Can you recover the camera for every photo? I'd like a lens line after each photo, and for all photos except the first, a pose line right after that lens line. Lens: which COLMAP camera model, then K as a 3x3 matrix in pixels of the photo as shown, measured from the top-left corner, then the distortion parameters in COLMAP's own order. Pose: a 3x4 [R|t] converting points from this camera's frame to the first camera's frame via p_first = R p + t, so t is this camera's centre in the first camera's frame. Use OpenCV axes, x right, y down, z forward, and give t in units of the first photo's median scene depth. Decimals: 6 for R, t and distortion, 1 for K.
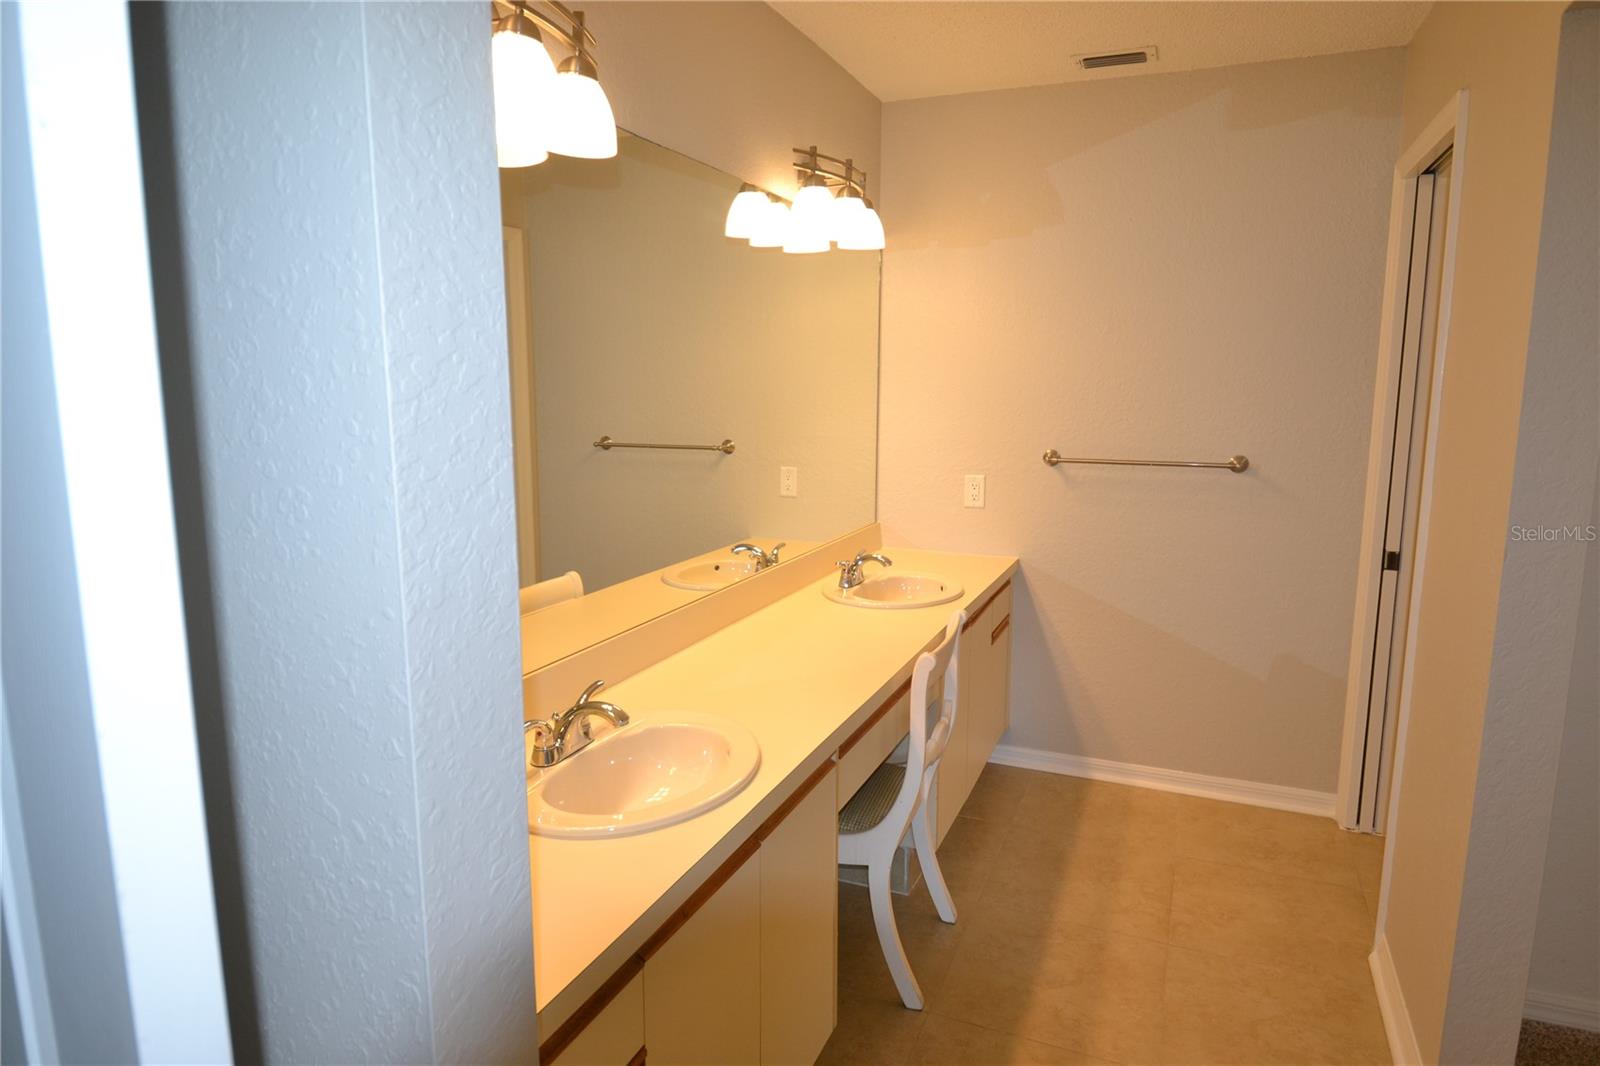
lens RADIAL K [[951.9, 0, 800.1], [0, 951.9, 532.0], [0, 0, 1]] dist [0.040114, -0.038794]
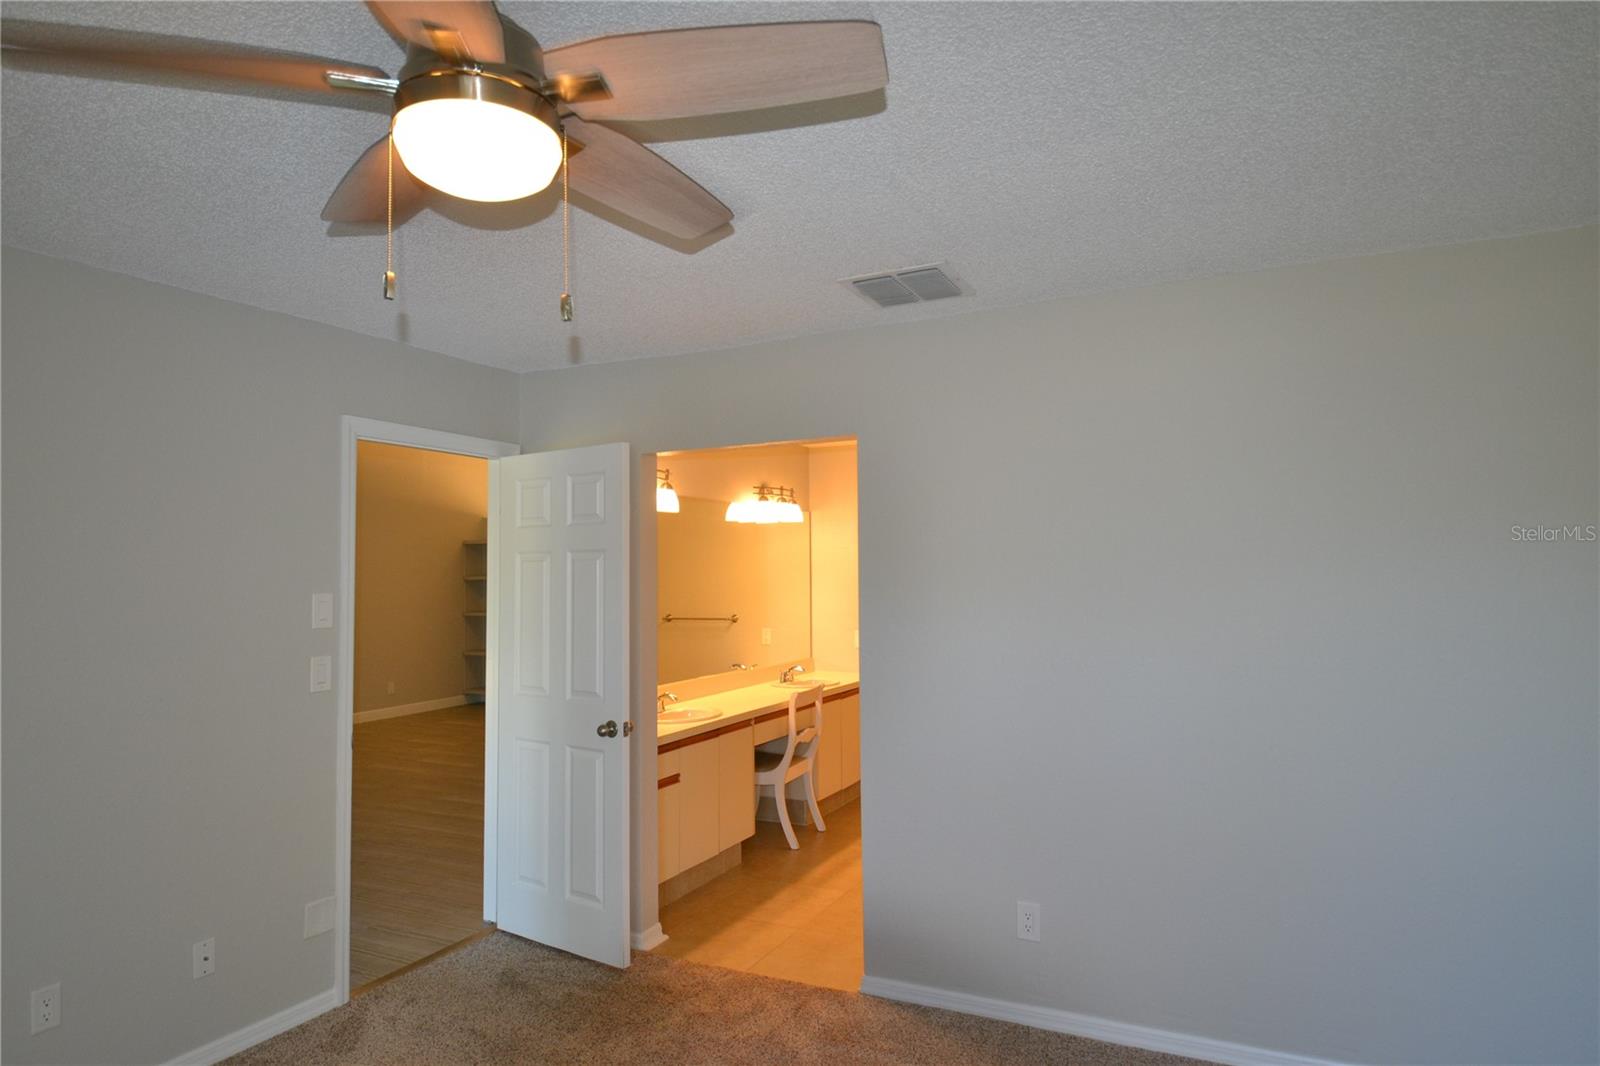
lens RADIAL K [[951.9, 0, 803.5], [0, 951.9, 533.6], [0, 0, 1]] dist [0.040114, -0.038794]
pose [[0.998493, -0.011023, -0.053770, 0.365029], [0.000210, 0.980387, -0.197084, 0.259890], [0.054888, 0.196776, 0.978911, -1.917493]]
